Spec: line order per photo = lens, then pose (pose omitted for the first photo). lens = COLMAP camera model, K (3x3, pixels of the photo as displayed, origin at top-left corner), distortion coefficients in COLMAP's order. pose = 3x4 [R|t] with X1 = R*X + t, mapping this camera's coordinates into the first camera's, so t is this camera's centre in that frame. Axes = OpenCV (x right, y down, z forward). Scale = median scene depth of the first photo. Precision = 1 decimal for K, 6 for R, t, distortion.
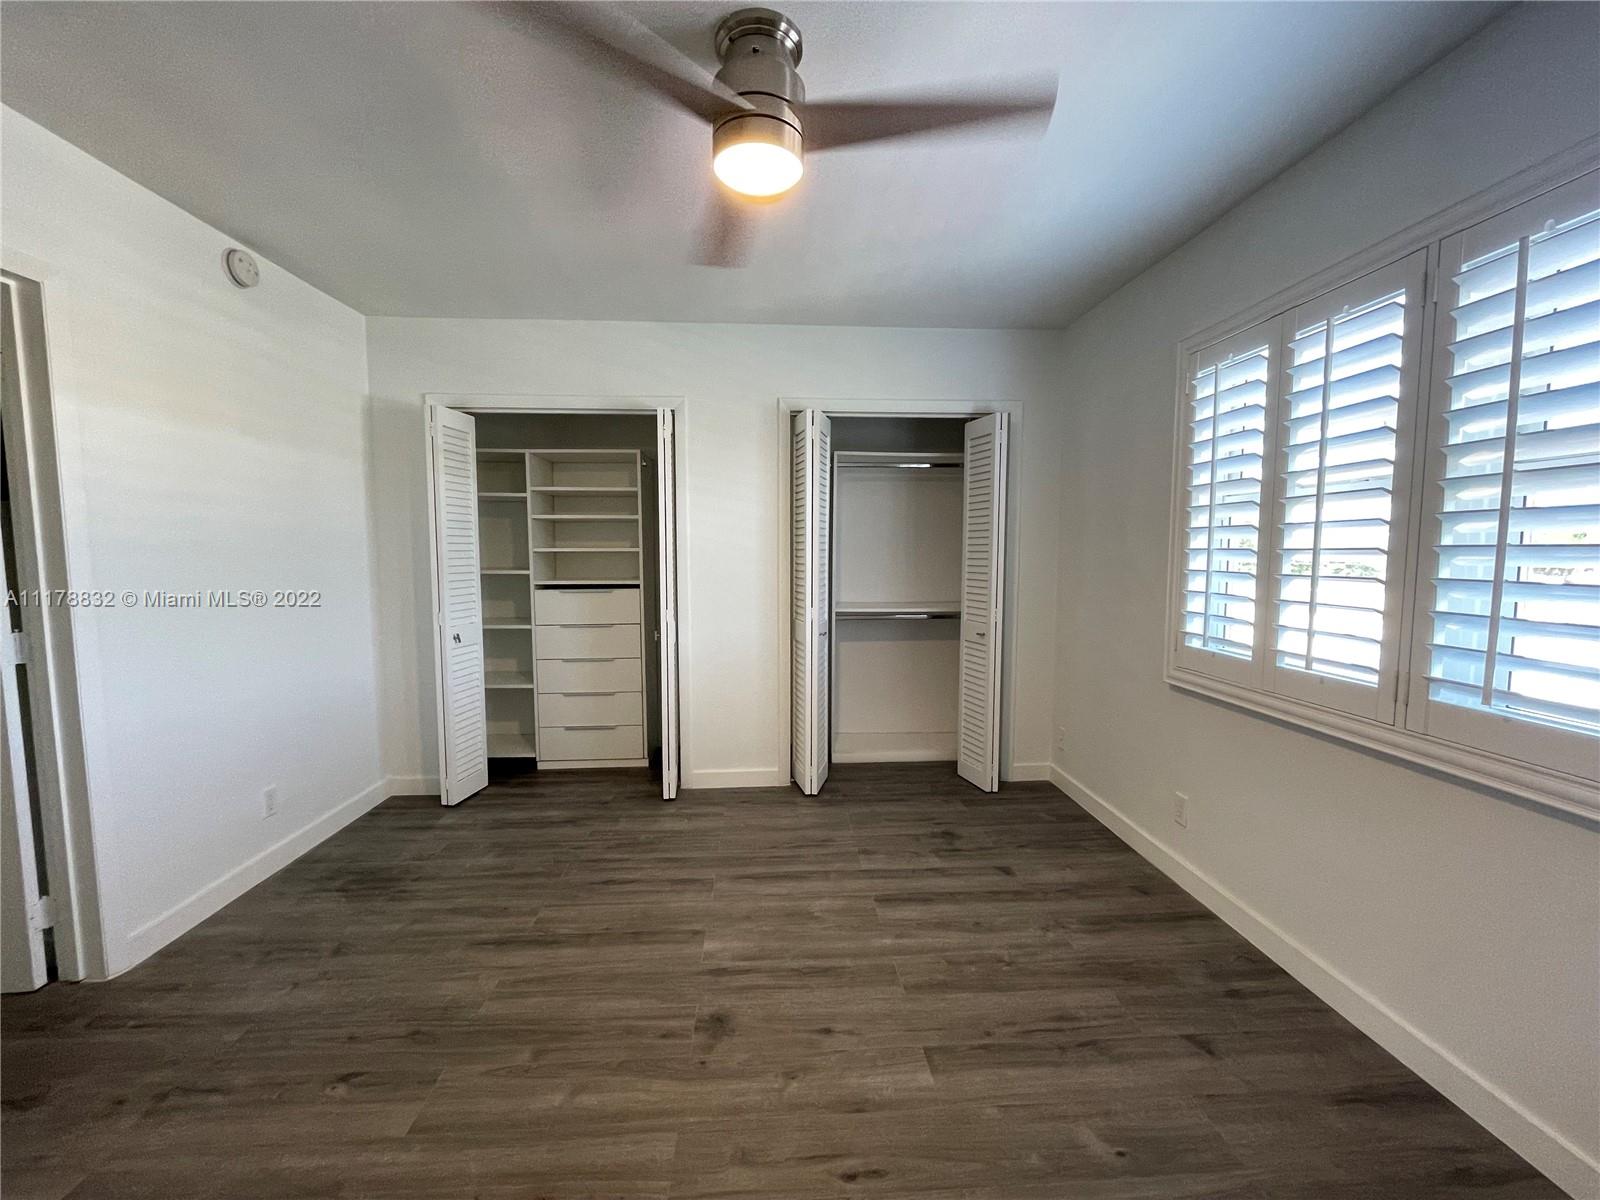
lens RADIAL K [[642.4, 0, 800.0], [0, 642.4, 600.0], [0, 0, 1]] dist [0.000407, -0.000205]
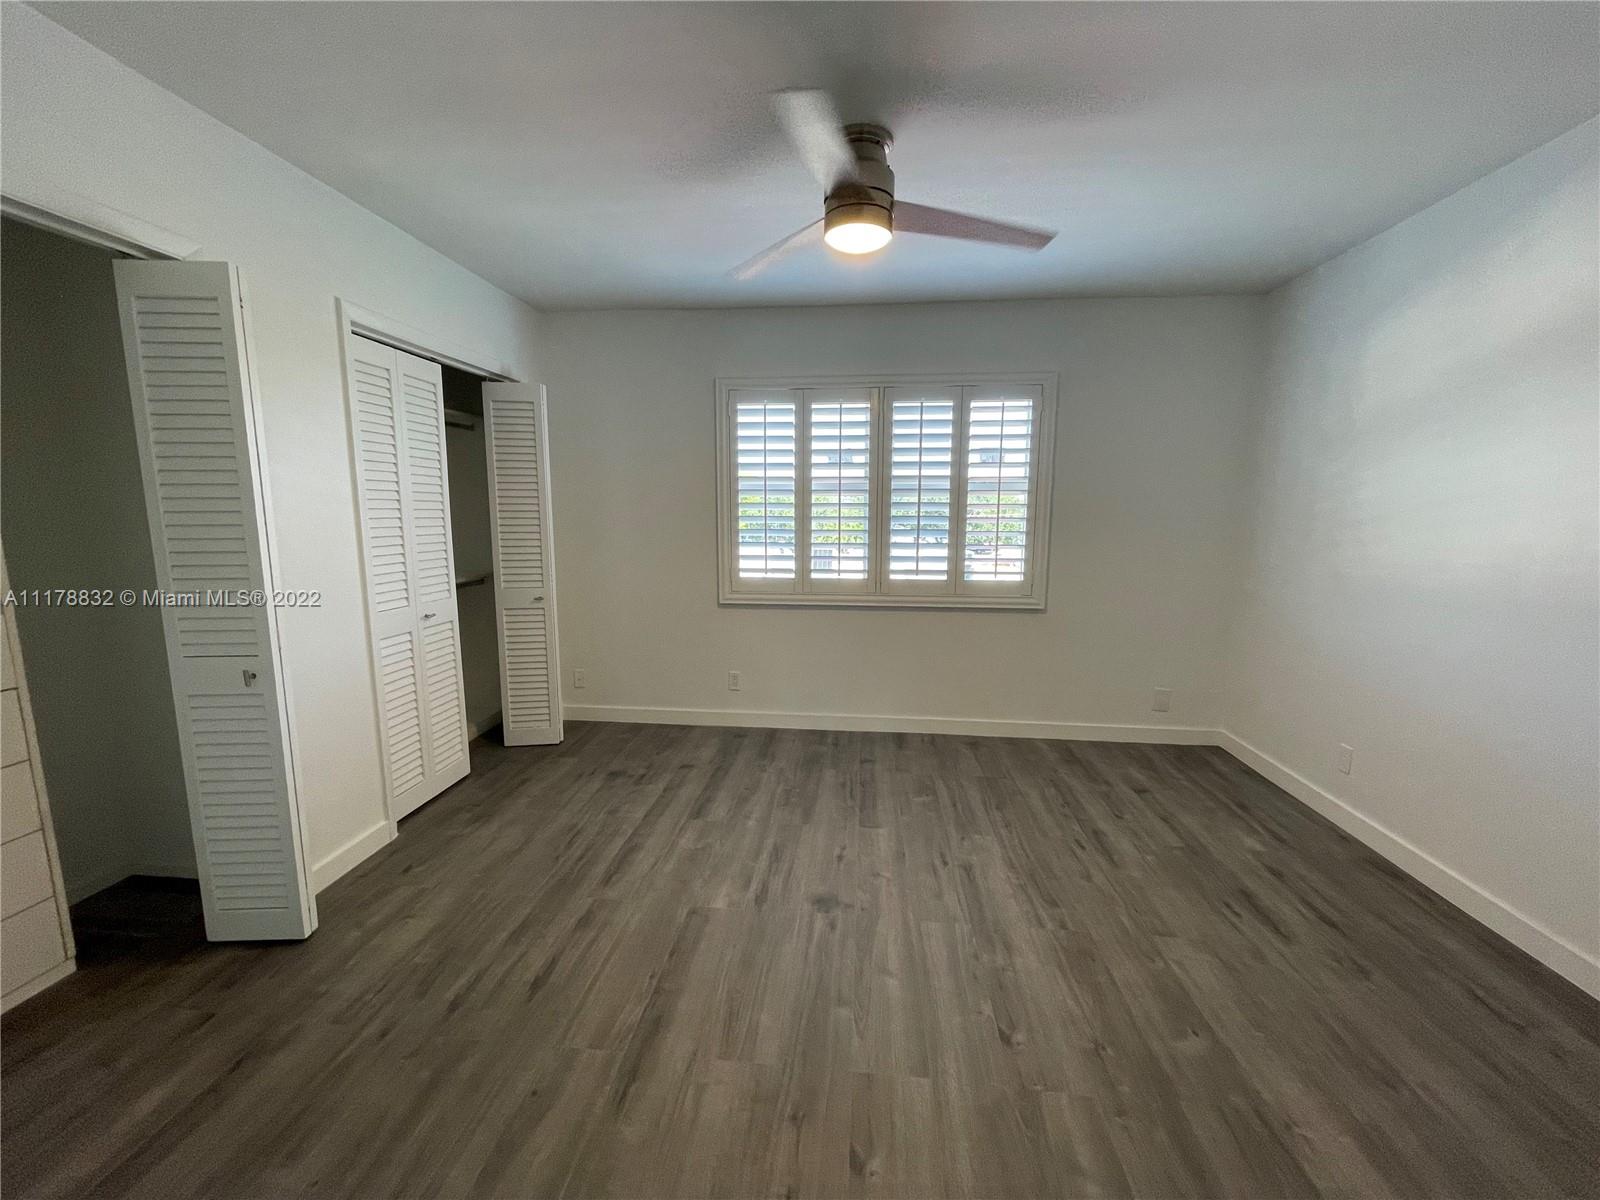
lens RADIAL K [[642.4, 0, 800.0], [0, 642.4, 600.0], [0, 0, 1]] dist [0.000407, -0.000205]
pose [[0.165037, -0.139935, 0.976310, -0.995927], [0.072491, 0.988927, 0.129489, -0.072264], [-0.983620, 0.049404, 0.173354, 0.618386]]
